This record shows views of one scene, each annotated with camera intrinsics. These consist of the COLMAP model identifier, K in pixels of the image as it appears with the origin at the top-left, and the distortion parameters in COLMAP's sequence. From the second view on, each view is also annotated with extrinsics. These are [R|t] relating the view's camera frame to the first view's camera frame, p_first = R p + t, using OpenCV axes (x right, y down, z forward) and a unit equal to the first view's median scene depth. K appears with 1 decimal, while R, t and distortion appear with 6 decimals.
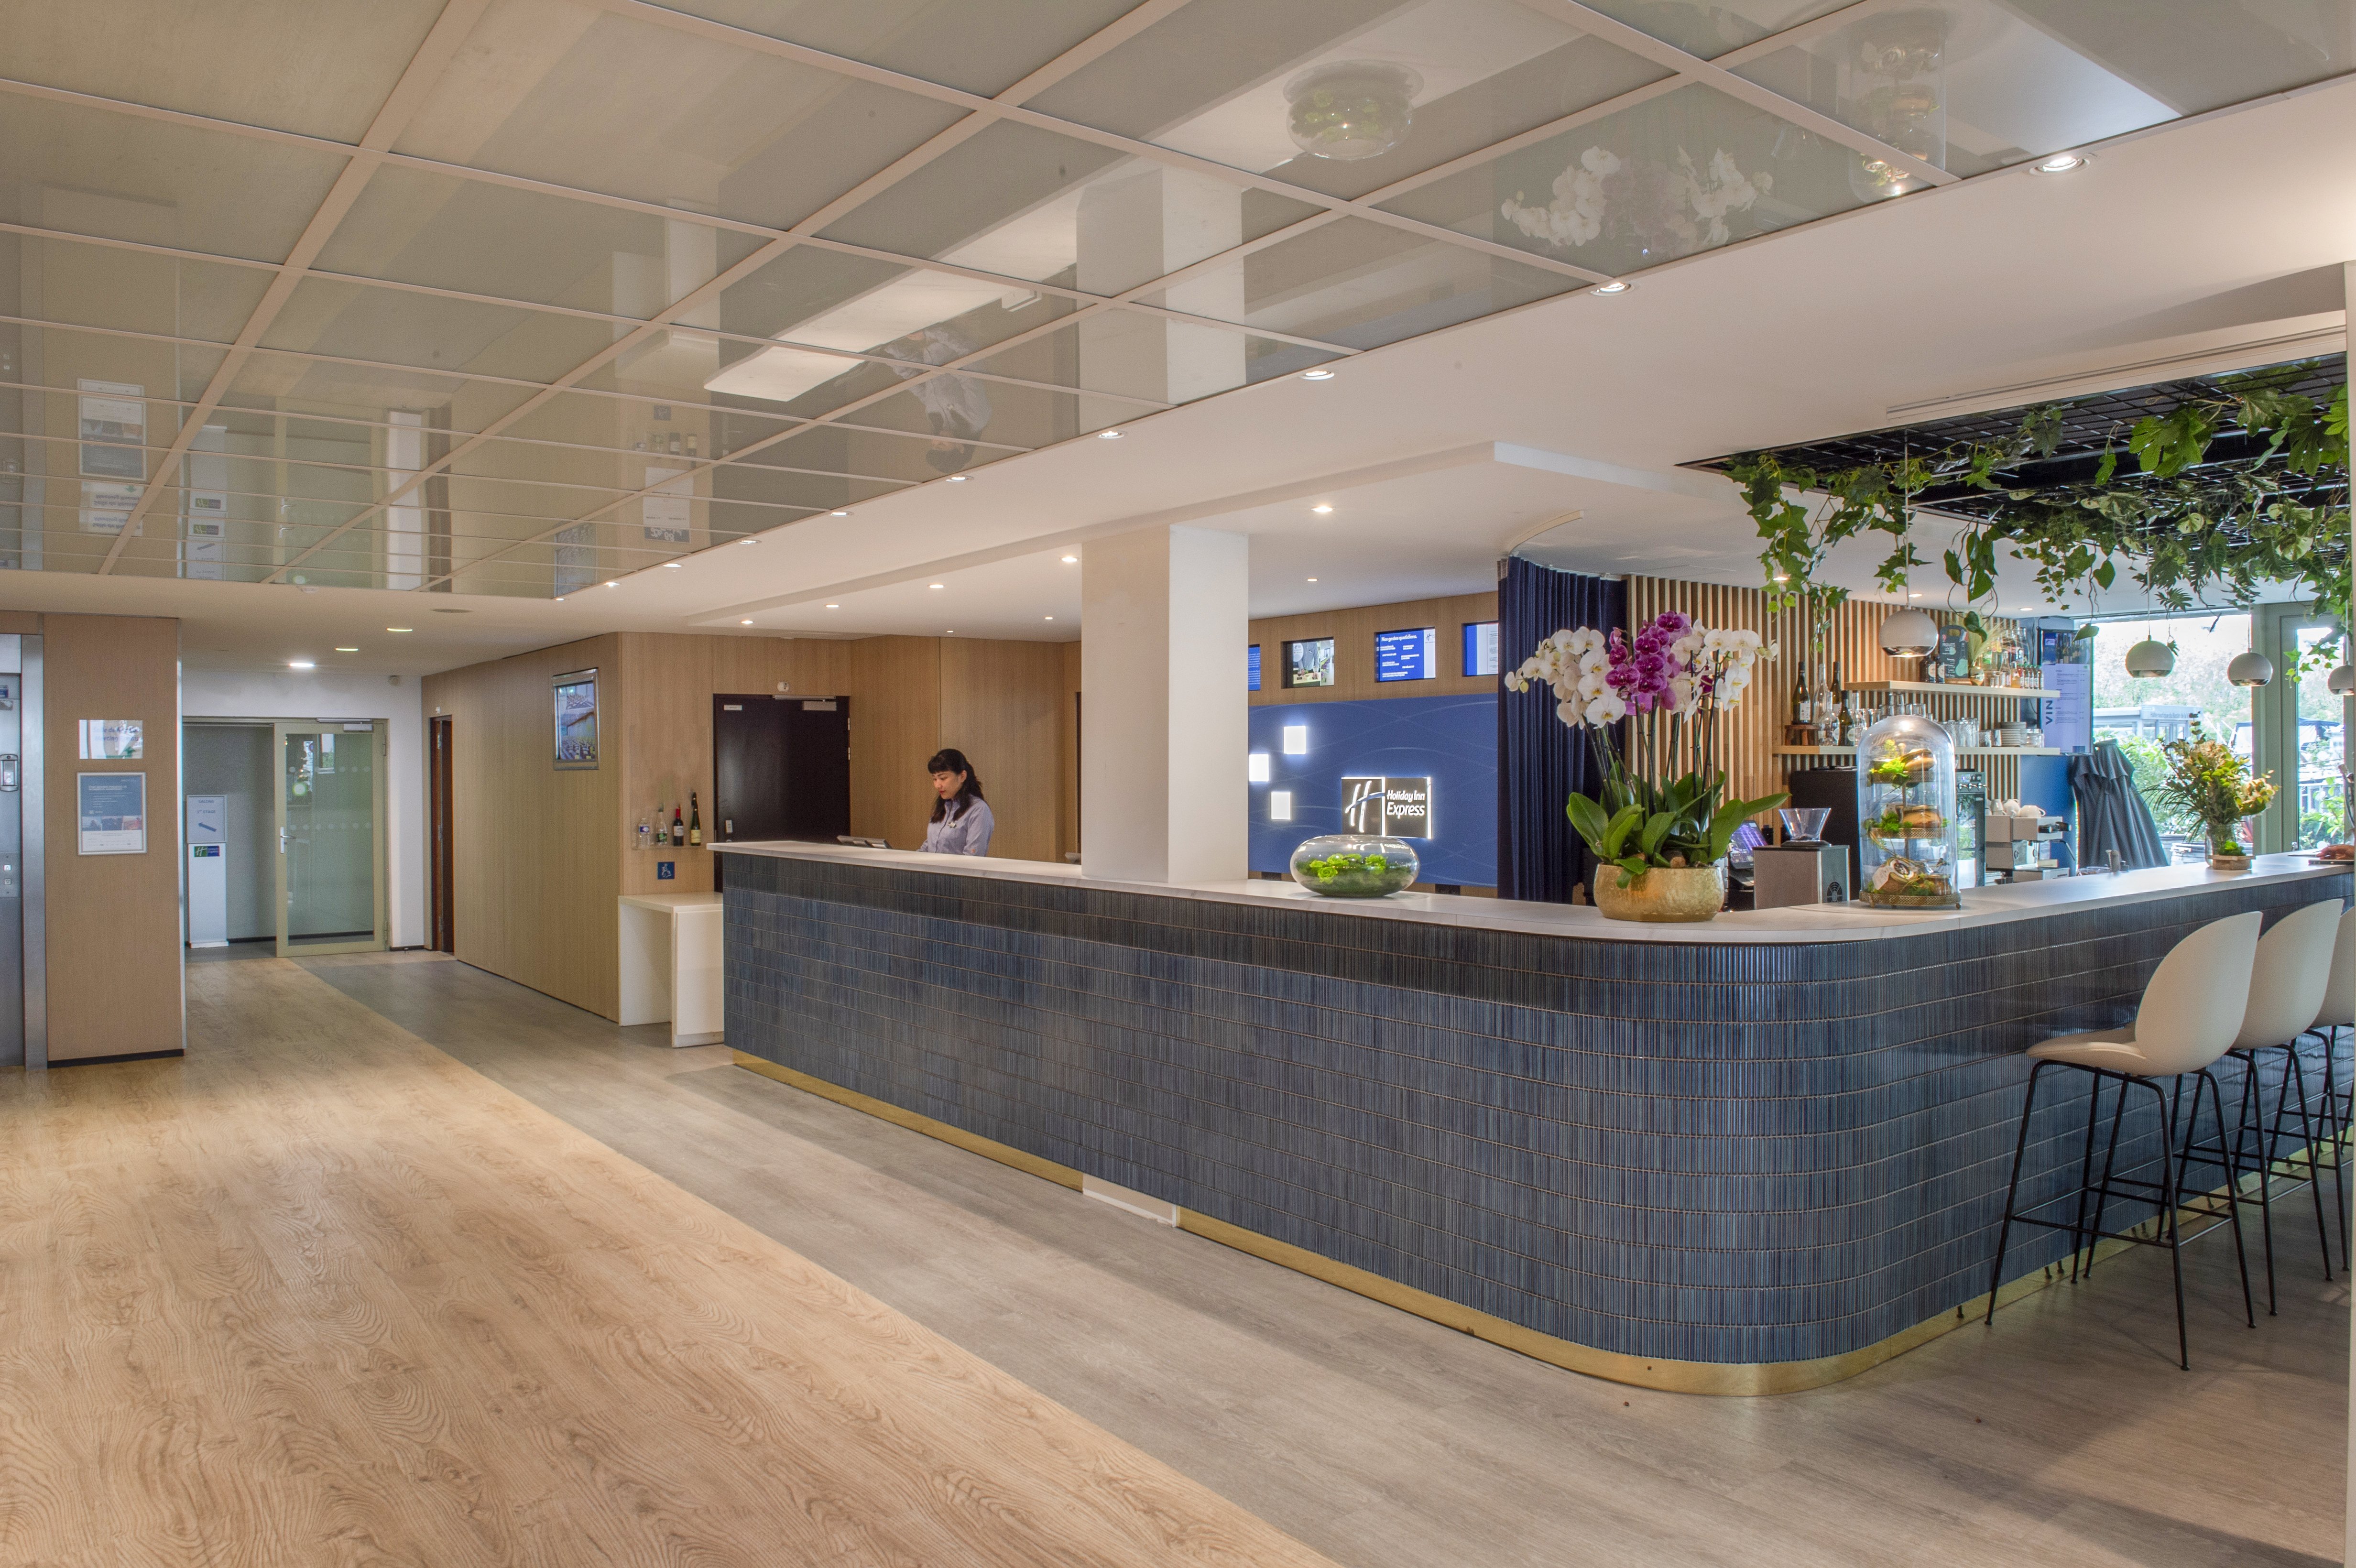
lens RADIAL K [[1565.4, 0, 1212.4], [0, 1565.4, 769.8], [0, 0, 1]] dist [-0.035637, -0.007469]
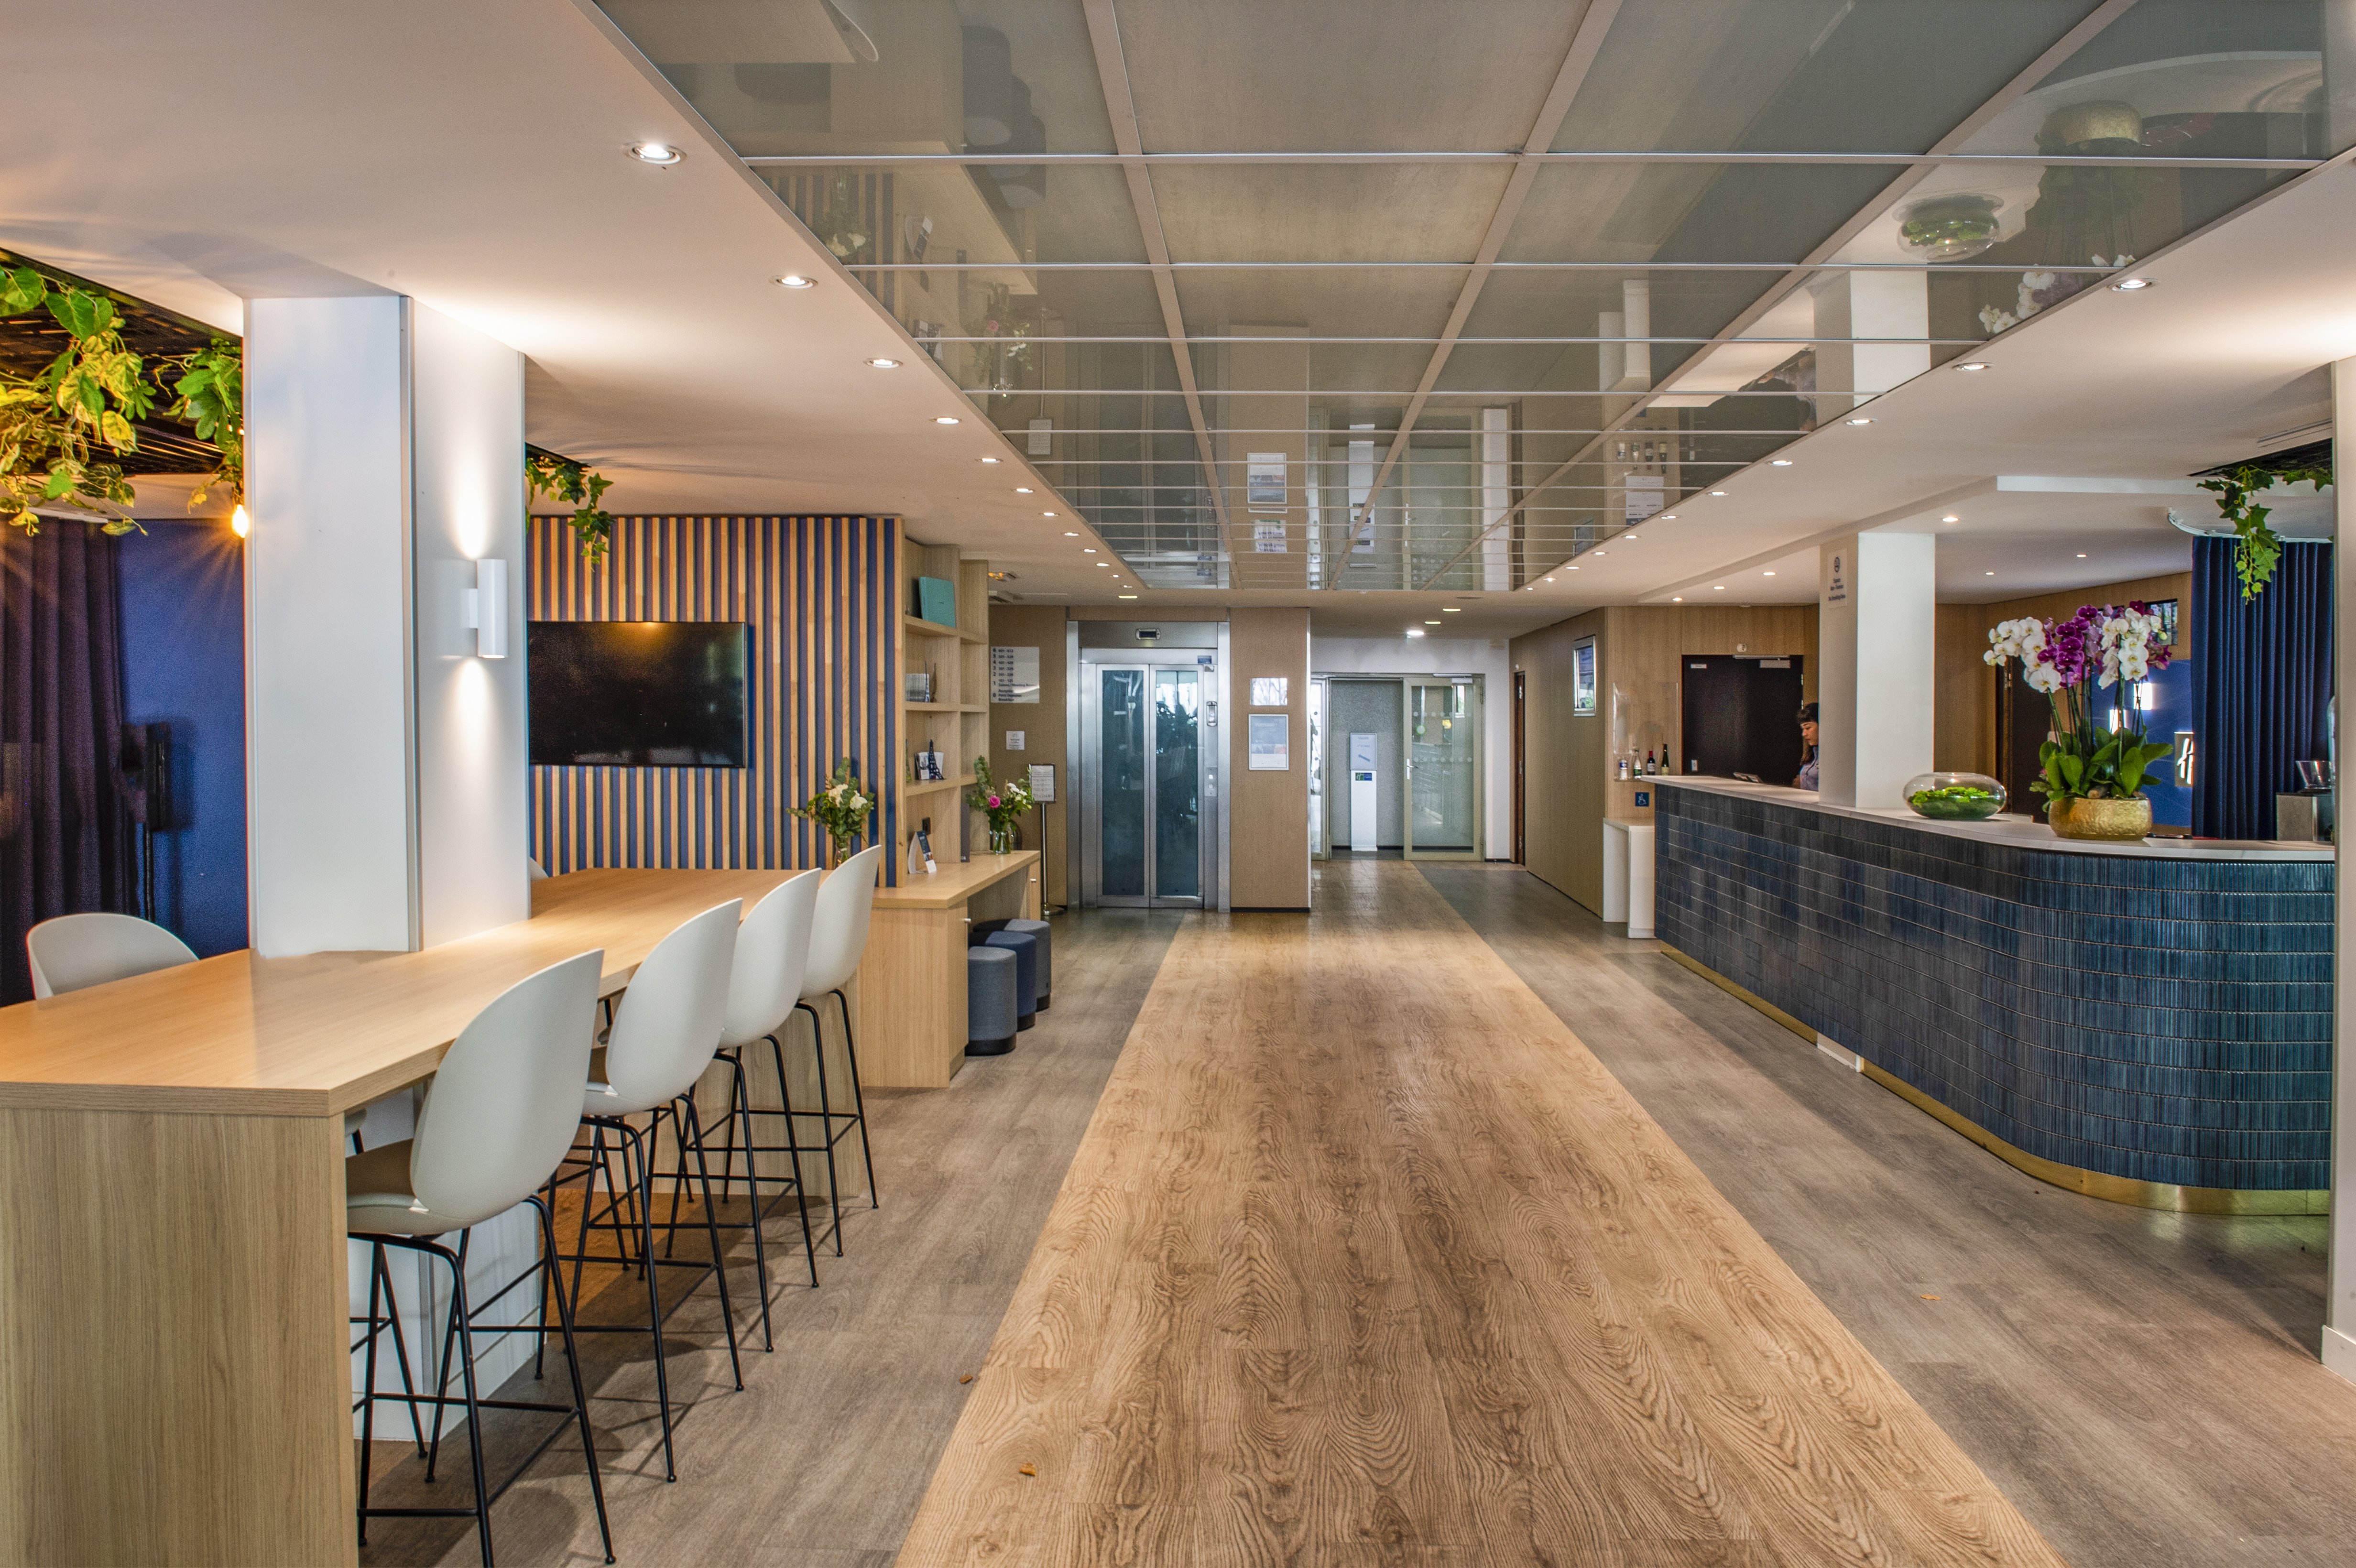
lens RADIAL K [[1565.4, 0, 1212.4], [0, 1565.4, 769.8], [0, 0, 1]] dist [-0.035637, -0.007469]
pose [[0.761642, 0.033921, -0.647109, 0.364620], [-0.012778, 0.999221, 0.037340, -0.000488], [0.647871, -0.020171, 0.761483, -0.304932]]
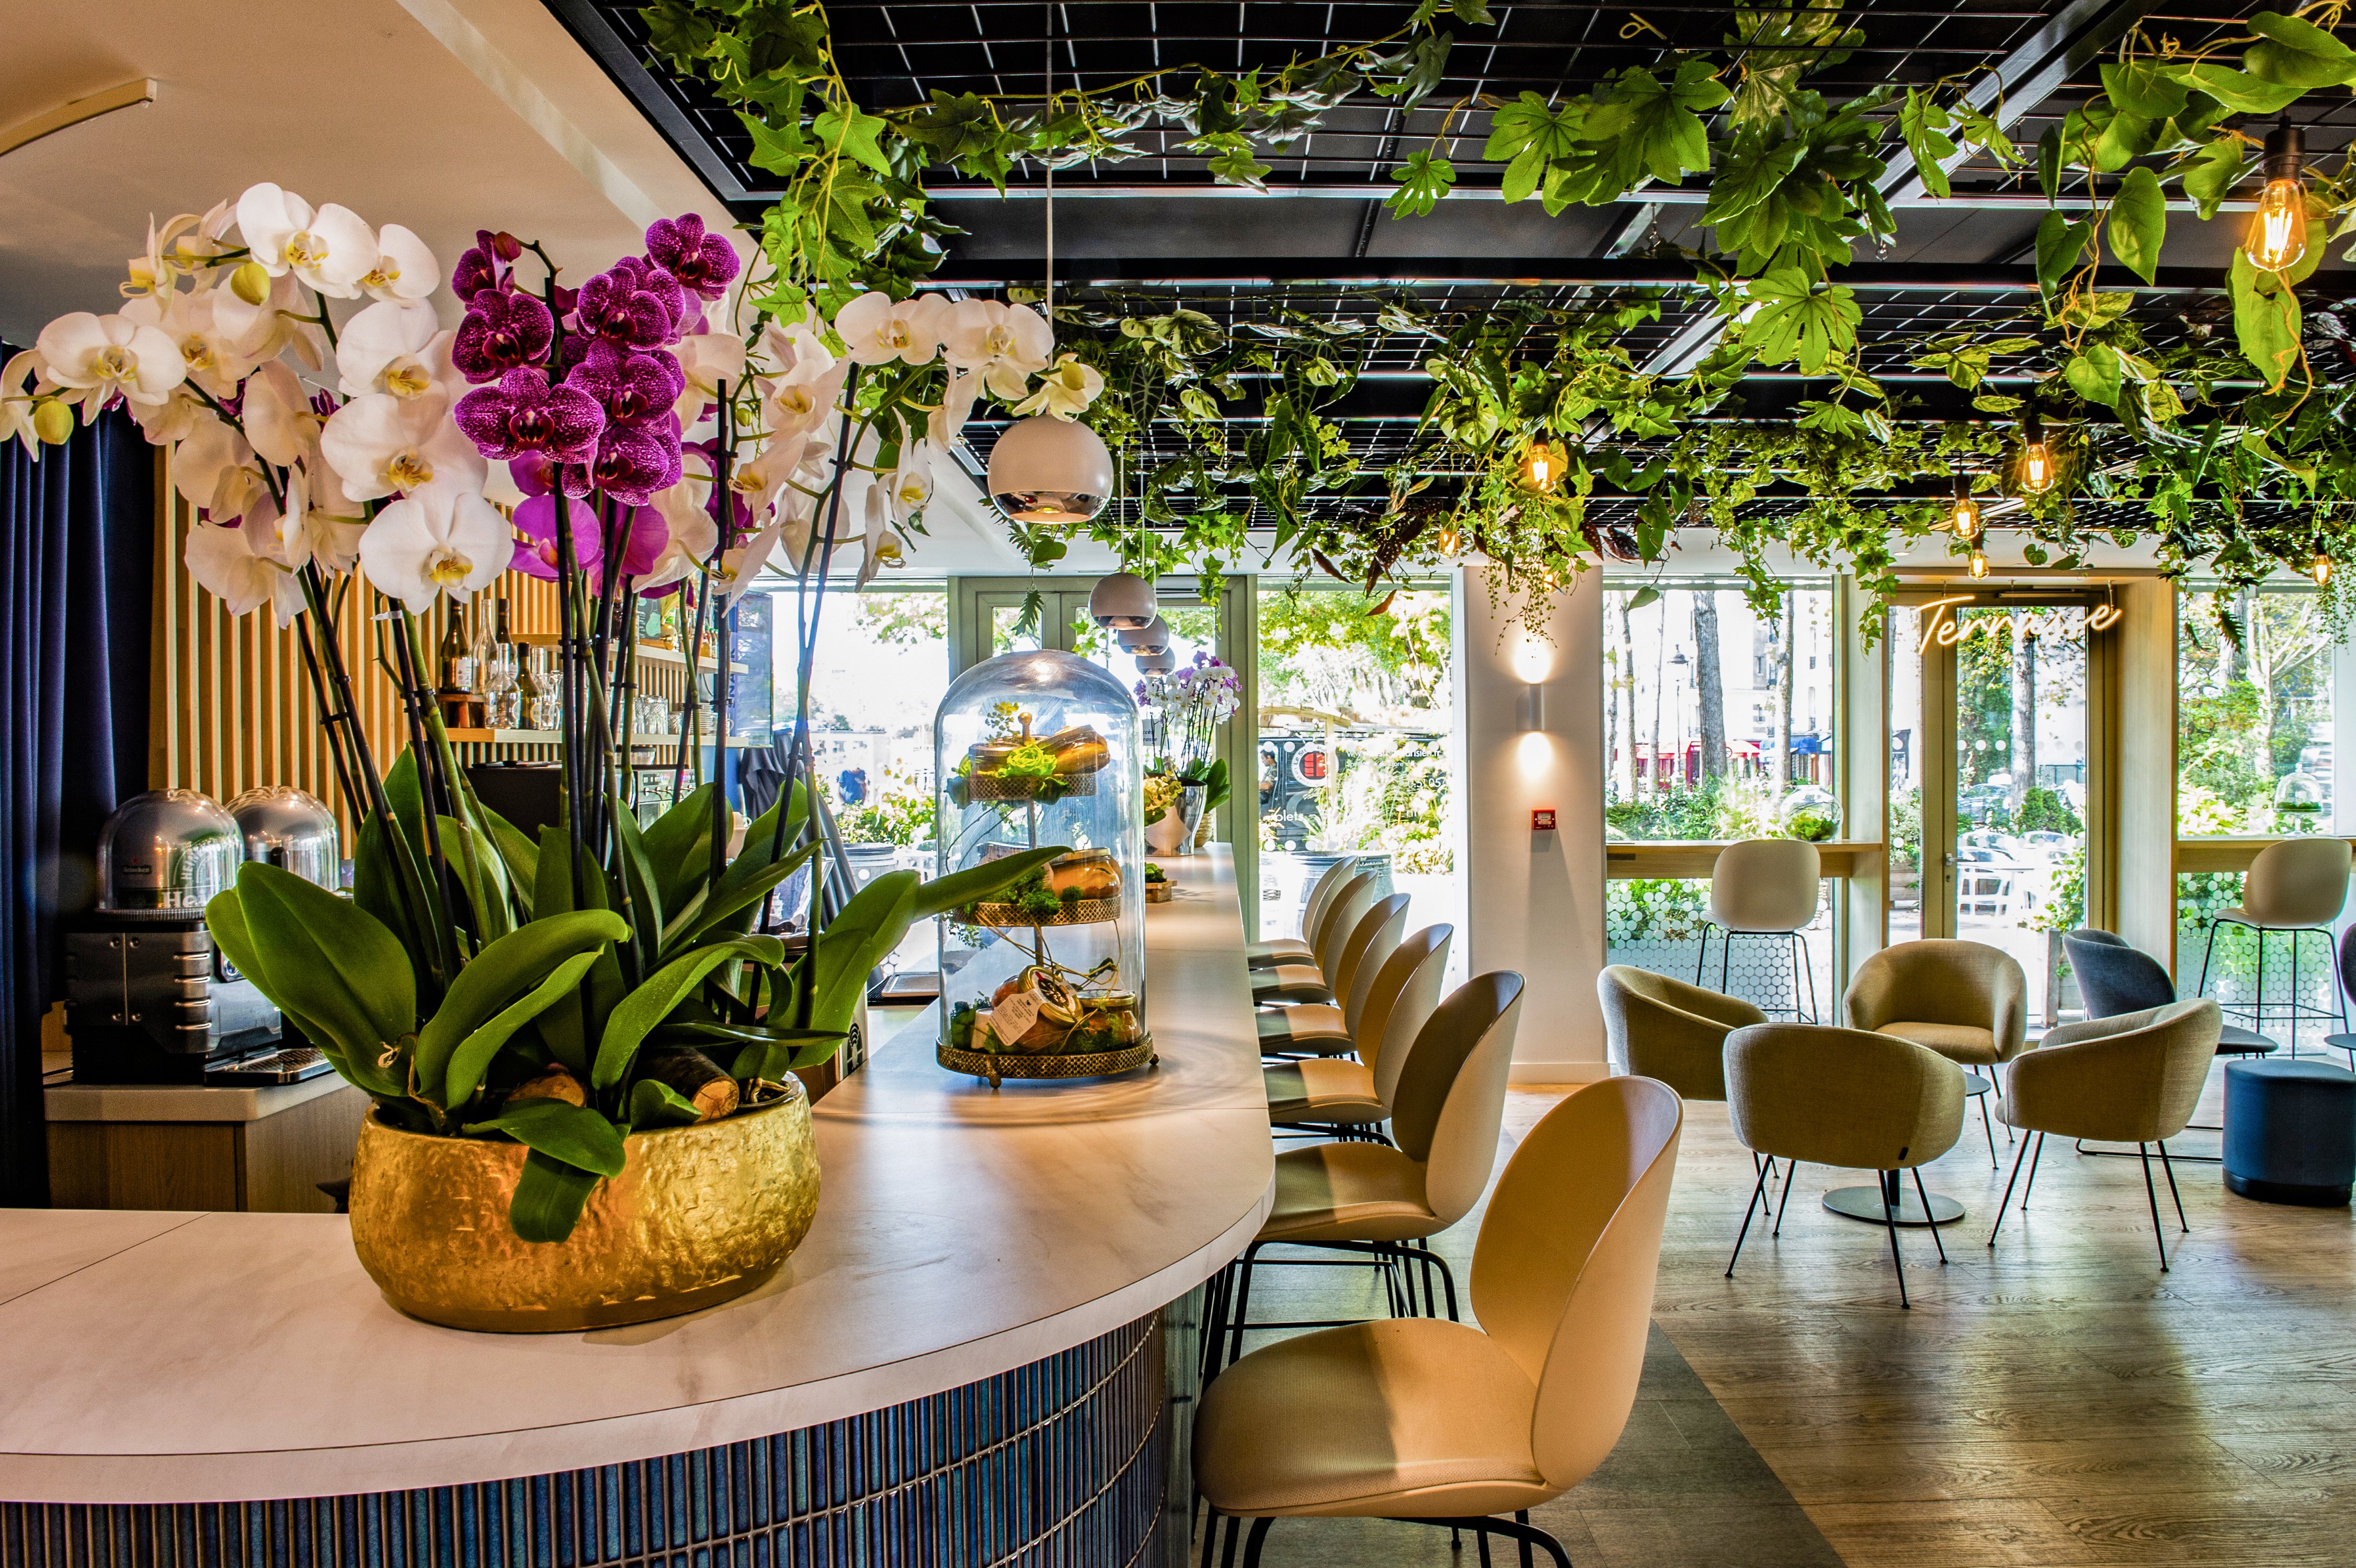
lens RADIAL K [[1565.4, 0, 1212.4], [0, 1565.4, 769.8], [0, 0, 1]] dist [-0.035637, -0.007469]
pose [[0.600314, -0.005826, 0.799743, 0.079138], [0.002738, 0.999983, 0.005229, -0.001635], [-0.799759, -0.000949, 0.600320, 0.476734]]
